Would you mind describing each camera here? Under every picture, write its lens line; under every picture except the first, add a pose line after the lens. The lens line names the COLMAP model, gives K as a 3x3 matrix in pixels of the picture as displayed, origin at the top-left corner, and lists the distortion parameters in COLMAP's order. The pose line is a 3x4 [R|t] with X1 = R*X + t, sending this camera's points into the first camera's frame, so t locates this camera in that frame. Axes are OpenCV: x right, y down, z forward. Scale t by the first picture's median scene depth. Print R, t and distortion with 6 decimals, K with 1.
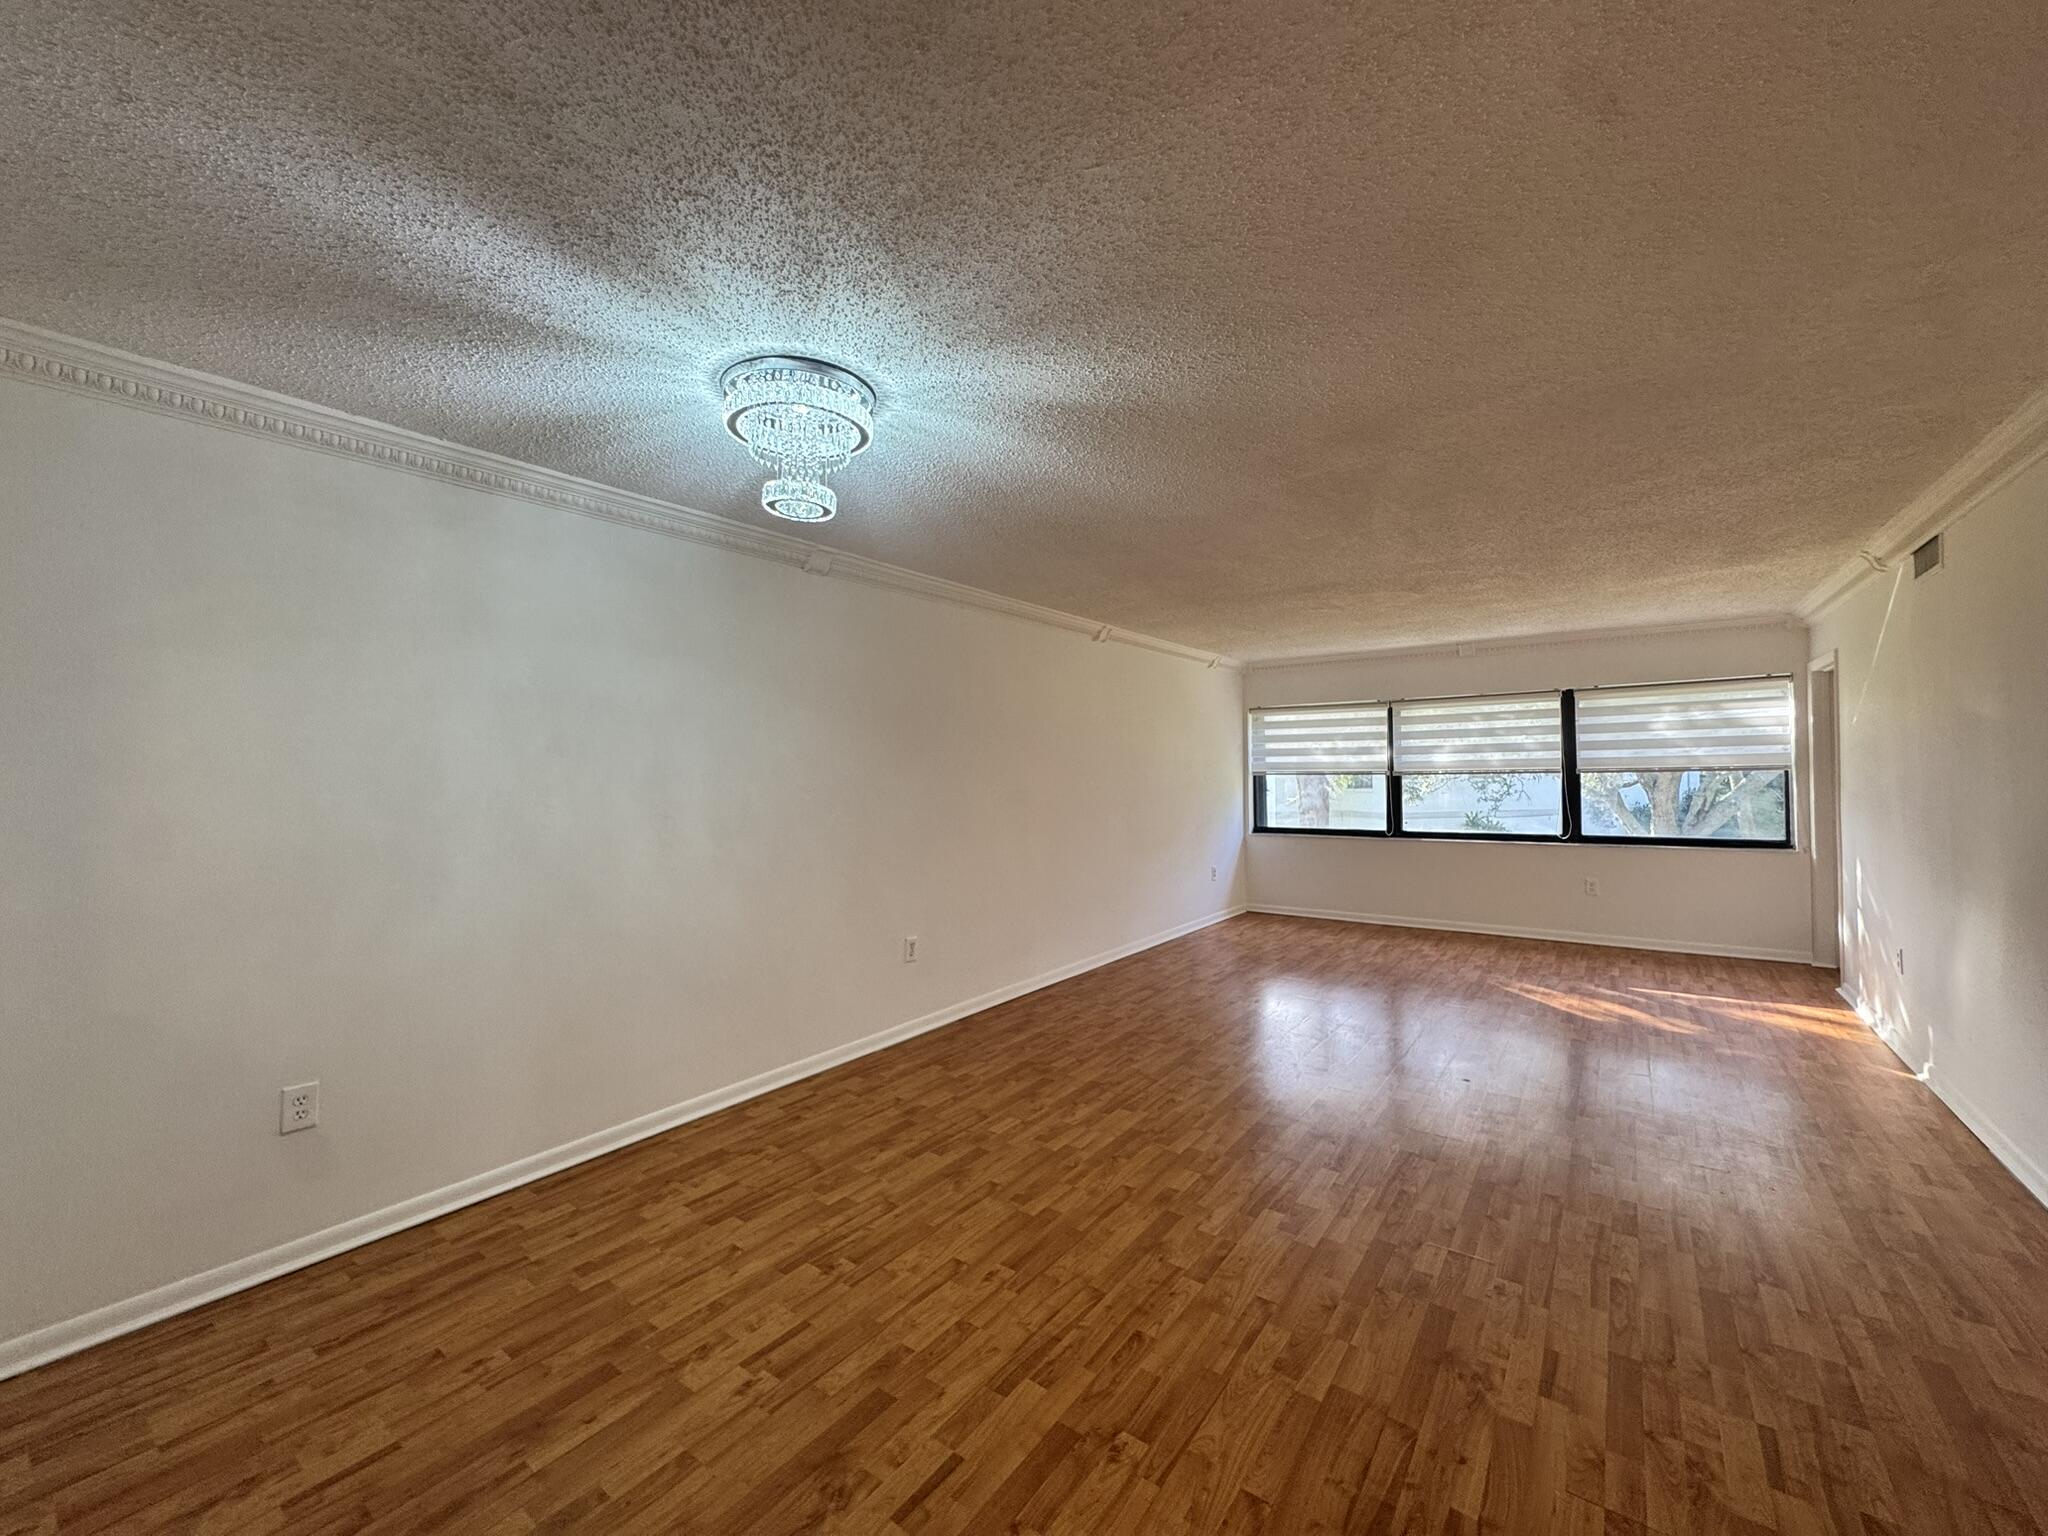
lens RADIAL K [[814.9, 0, 1027.1], [0, 814.9, 771.7], [0, 0, 1]] dist [-0.008249, -0.000229]
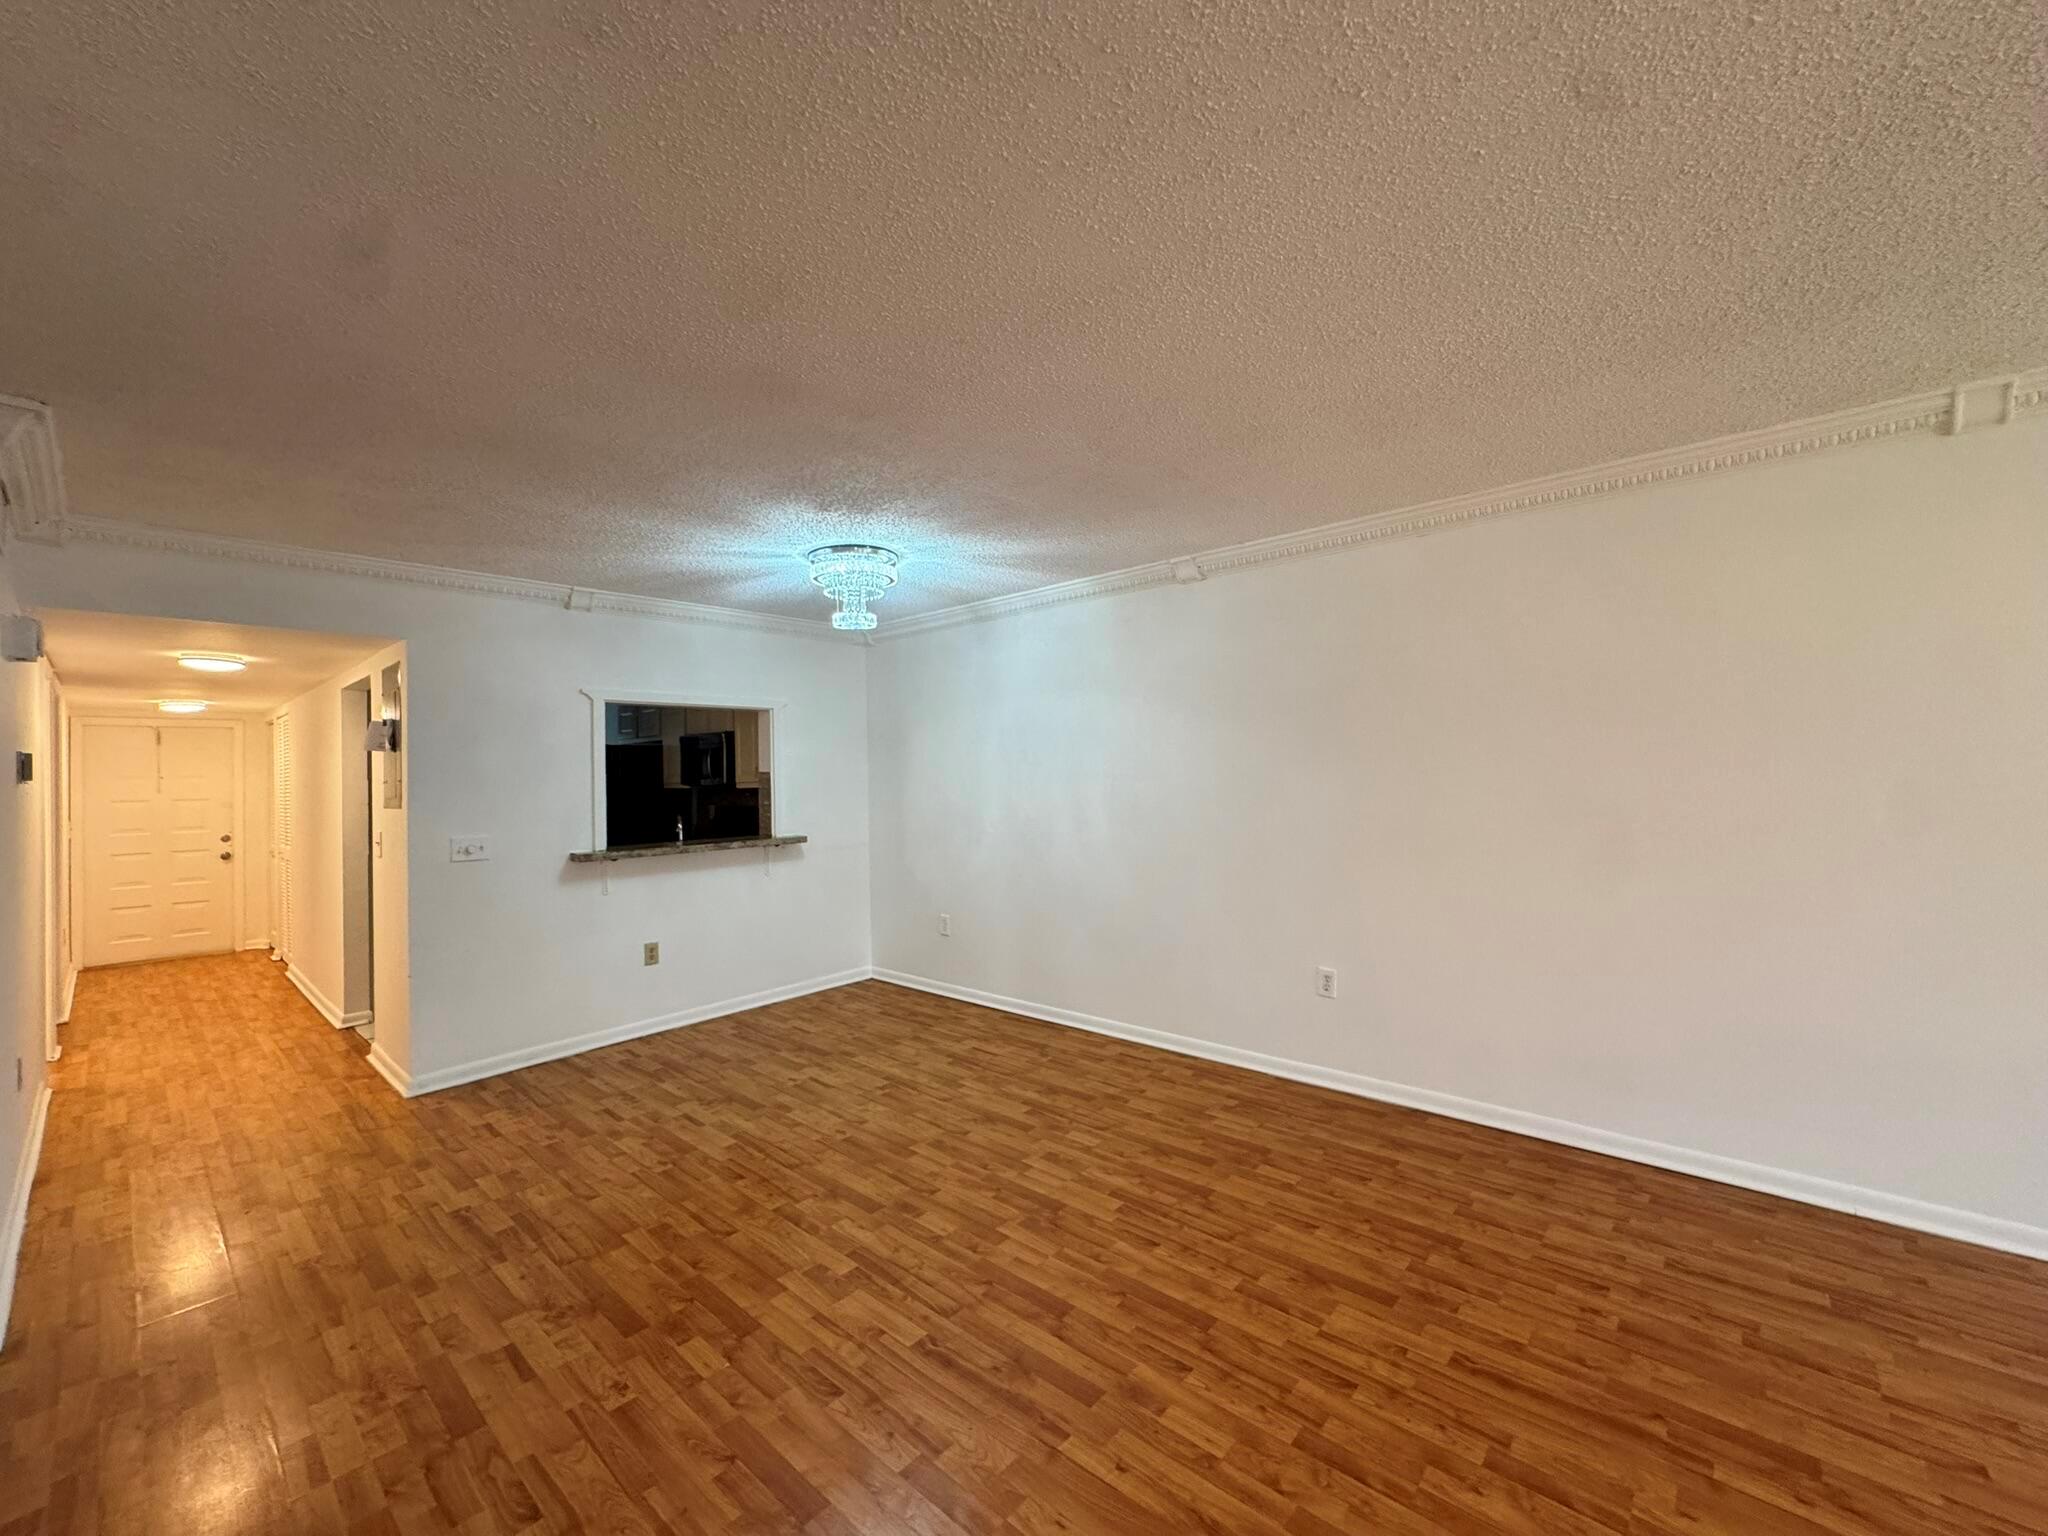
lens RADIAL K [[814.9, 0, 1026.0], [0, 814.9, 774.4], [0, 0, 1]] dist [-0.008249, -0.000229]
pose [[-0.092038, 0.013313, -0.995667, 1.192945], [0.024055, 0.999649, 0.011143, -0.019549], [0.995465, -0.022925, -0.092325, 1.299973]]
